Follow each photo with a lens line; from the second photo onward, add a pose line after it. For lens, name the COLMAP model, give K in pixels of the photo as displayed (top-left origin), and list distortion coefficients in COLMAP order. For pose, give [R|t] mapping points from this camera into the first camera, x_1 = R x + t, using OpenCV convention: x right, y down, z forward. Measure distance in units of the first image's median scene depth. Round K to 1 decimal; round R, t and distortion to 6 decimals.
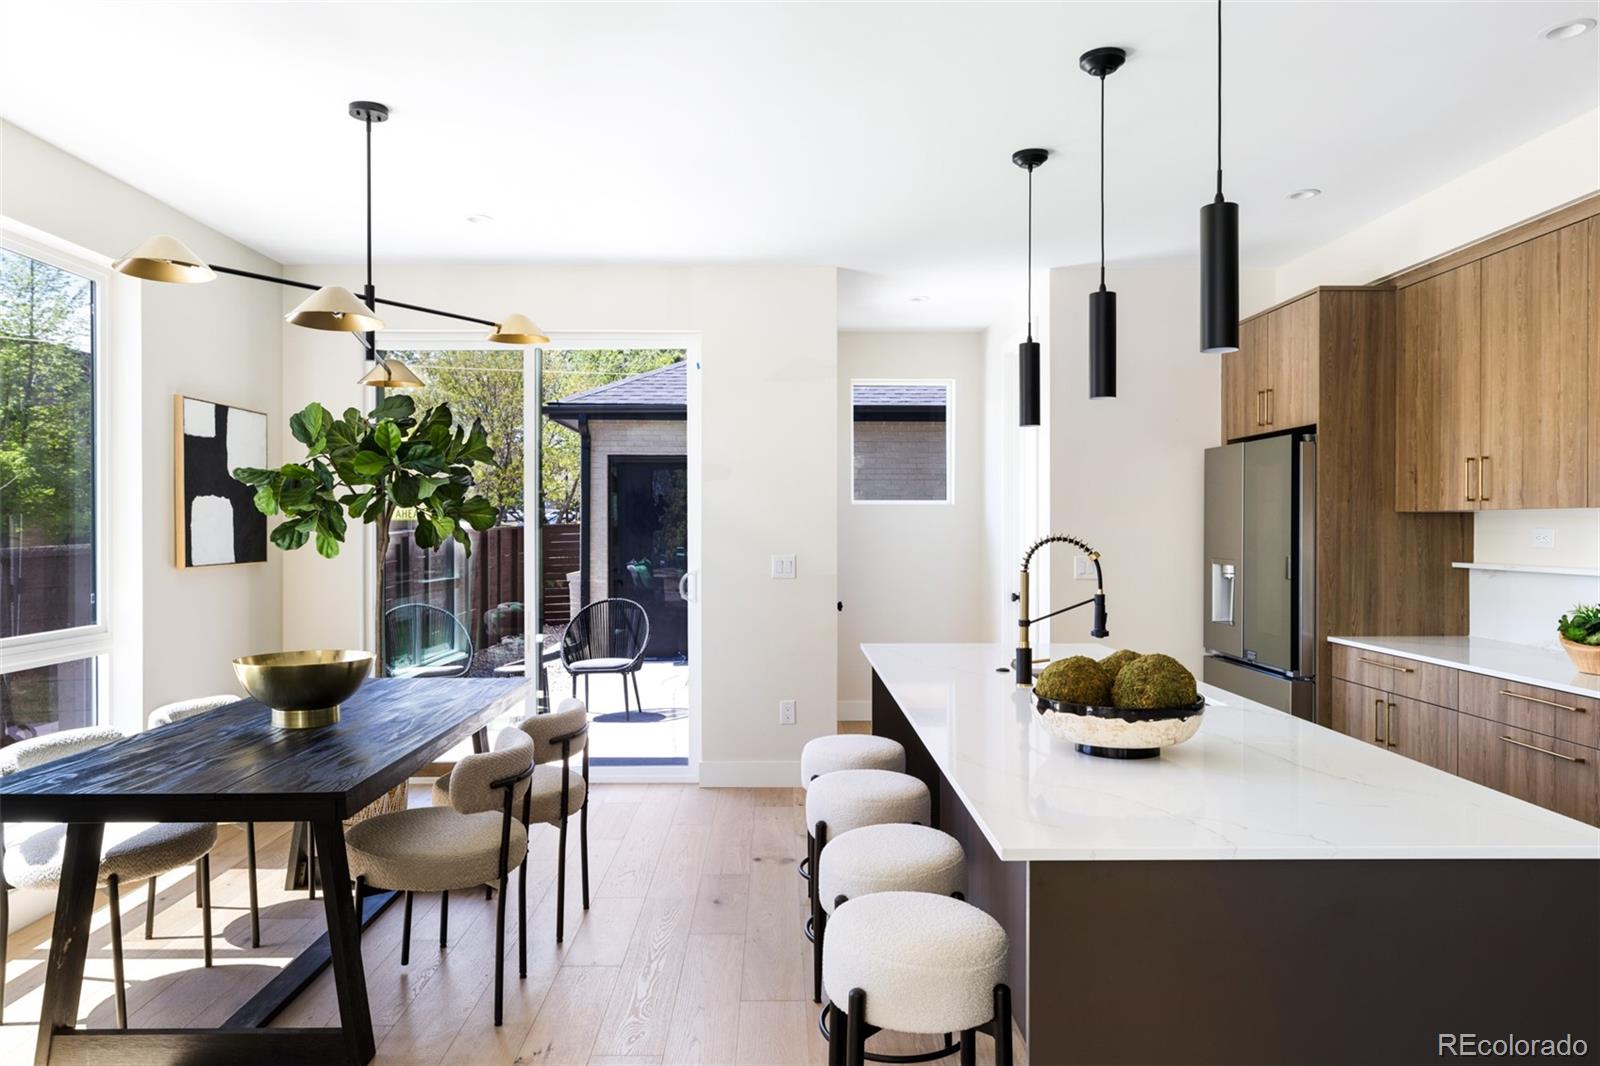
lens RADIAL K [[1055.7, 0, 789.4], [0, 1055.7, 531.0], [0, 0, 1]] dist [-0.003900, 0.007928]
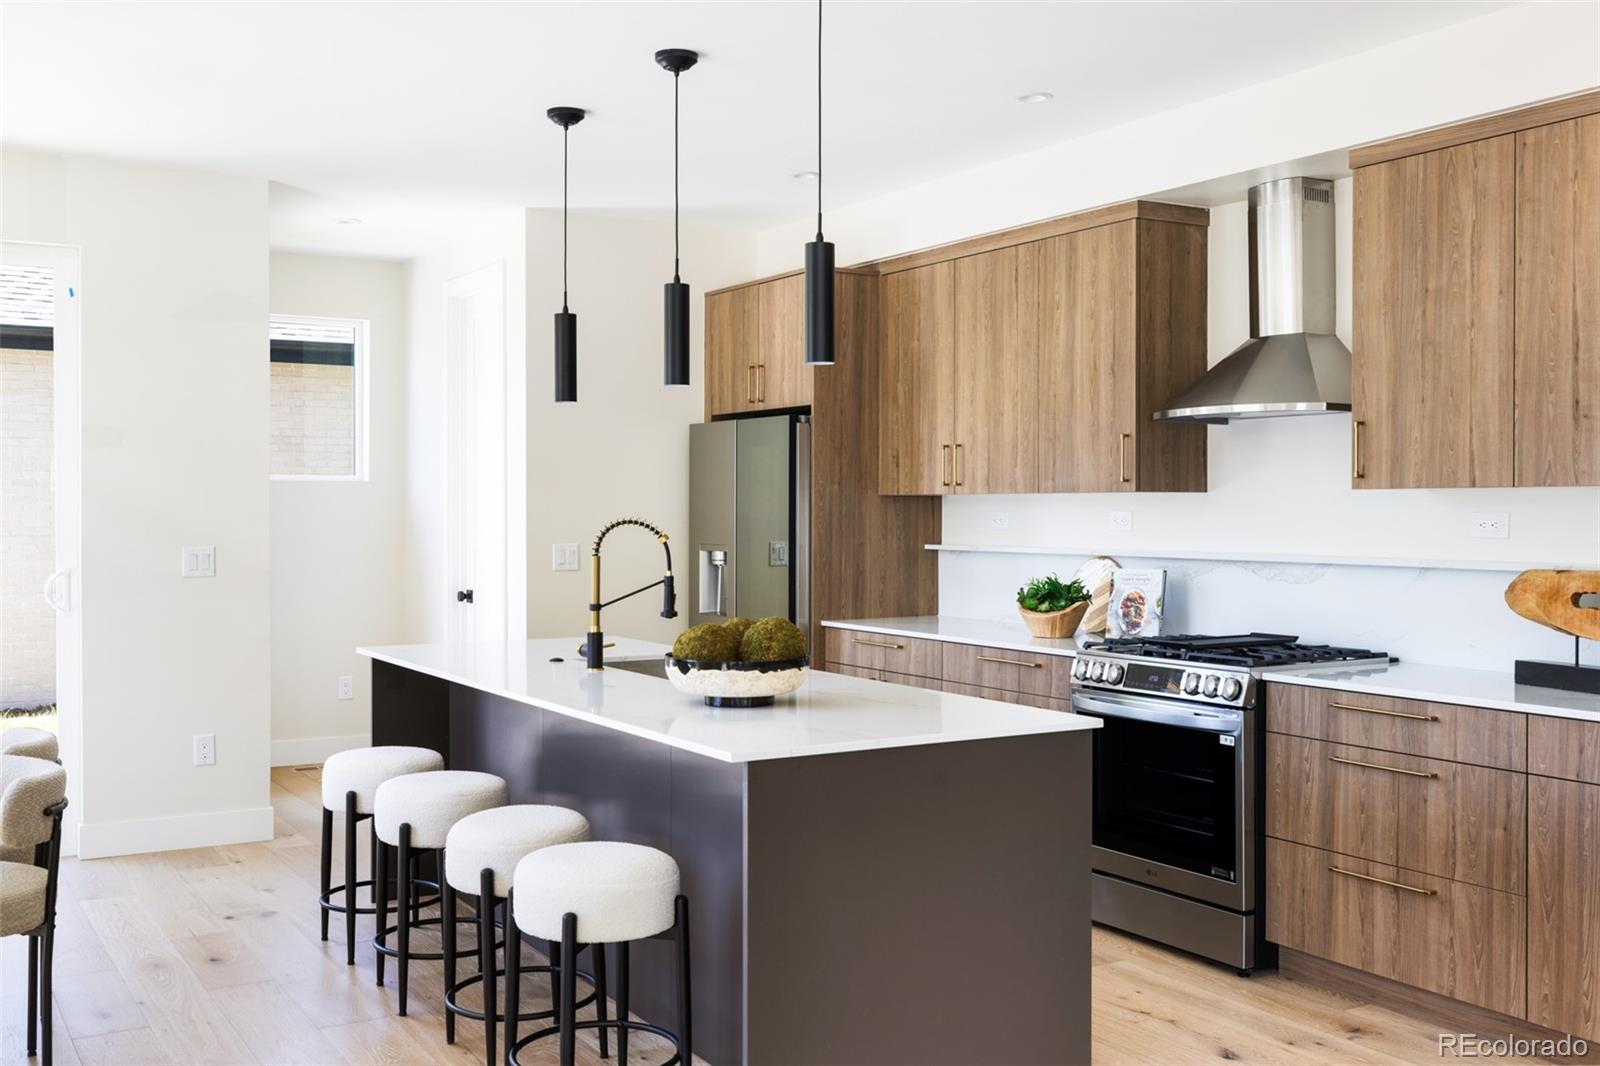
lens RADIAL K [[1583.7, 0, 797.1], [0, 1583.7, 525.8], [0, 0, 1]] dist [0.036825, 0.000000]
pose [[0.862480, -0.005148, 0.506066, -0.294175], [0.002039, 0.999975, 0.006697, 0.001158], [-0.506088, -0.004744, 0.862469, -0.303256]]
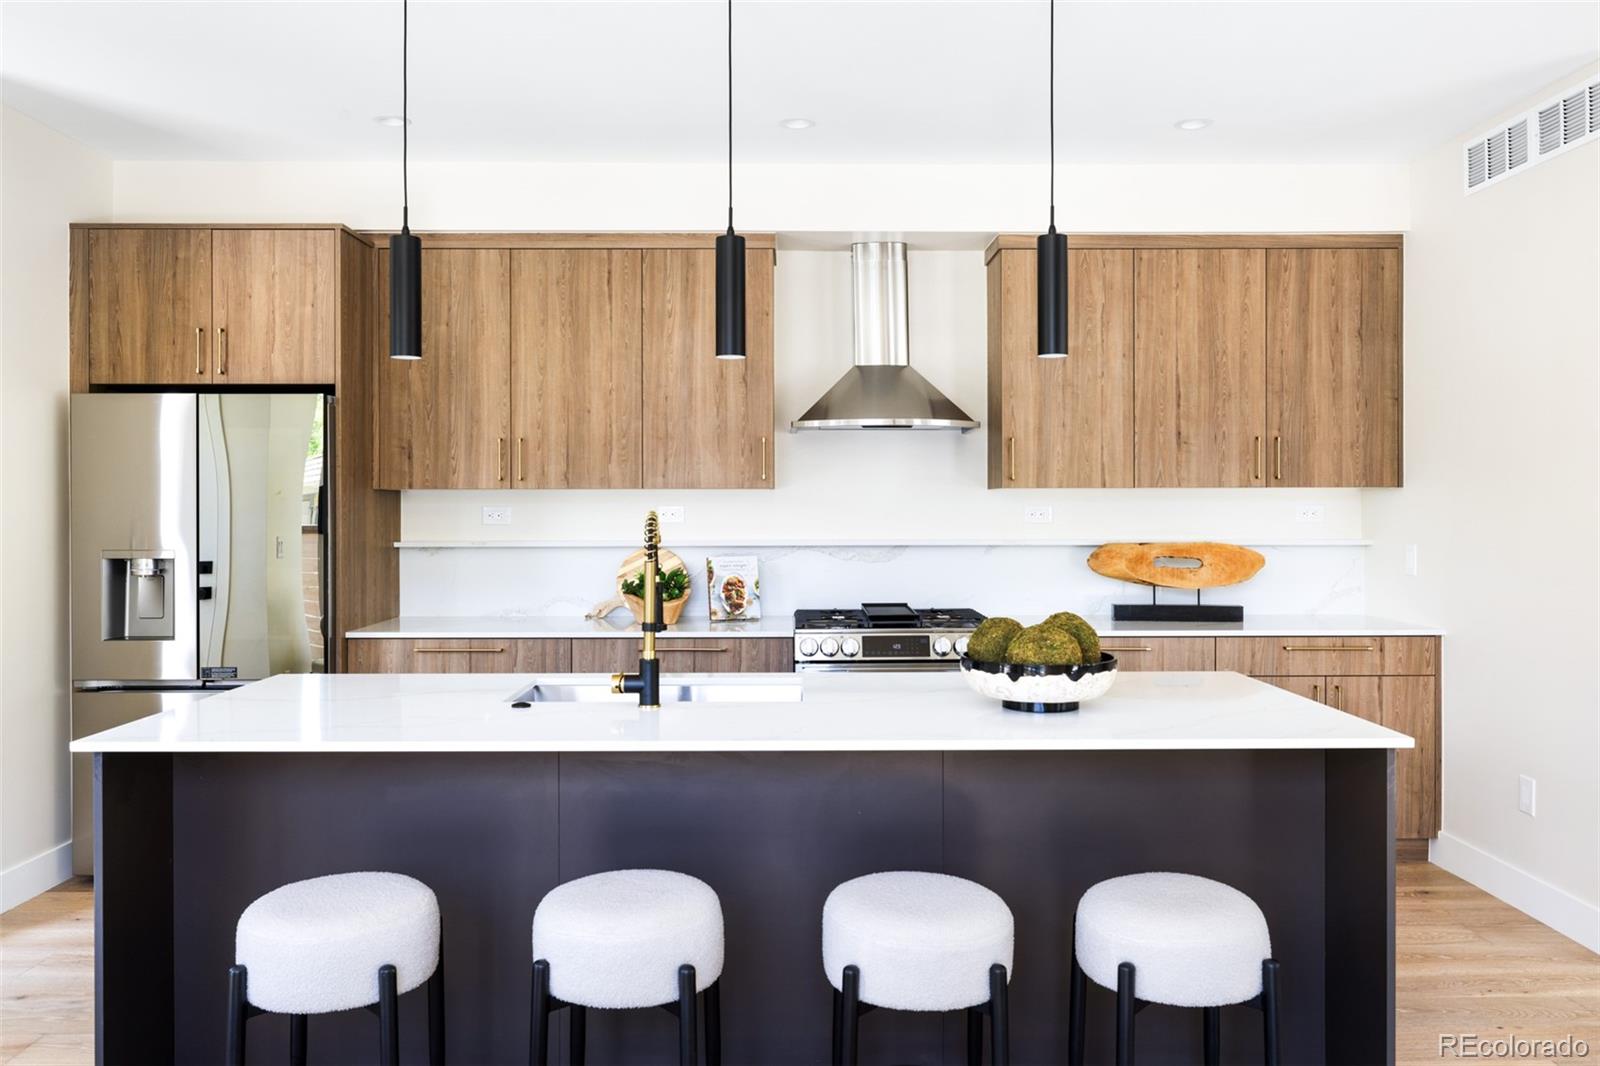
lens RADIAL K [[1184.6, 0, 803.8], [0, 1184.6, 516.0], [0, 0, 1]] dist [0.005424, 0.004194]
pose [[0.002828, -0.008229, 0.999962, -0.517460], [0.006756, 0.999943, 0.008210, -0.000588], [-0.999973, 0.006733, 0.002884, 0.701763]]
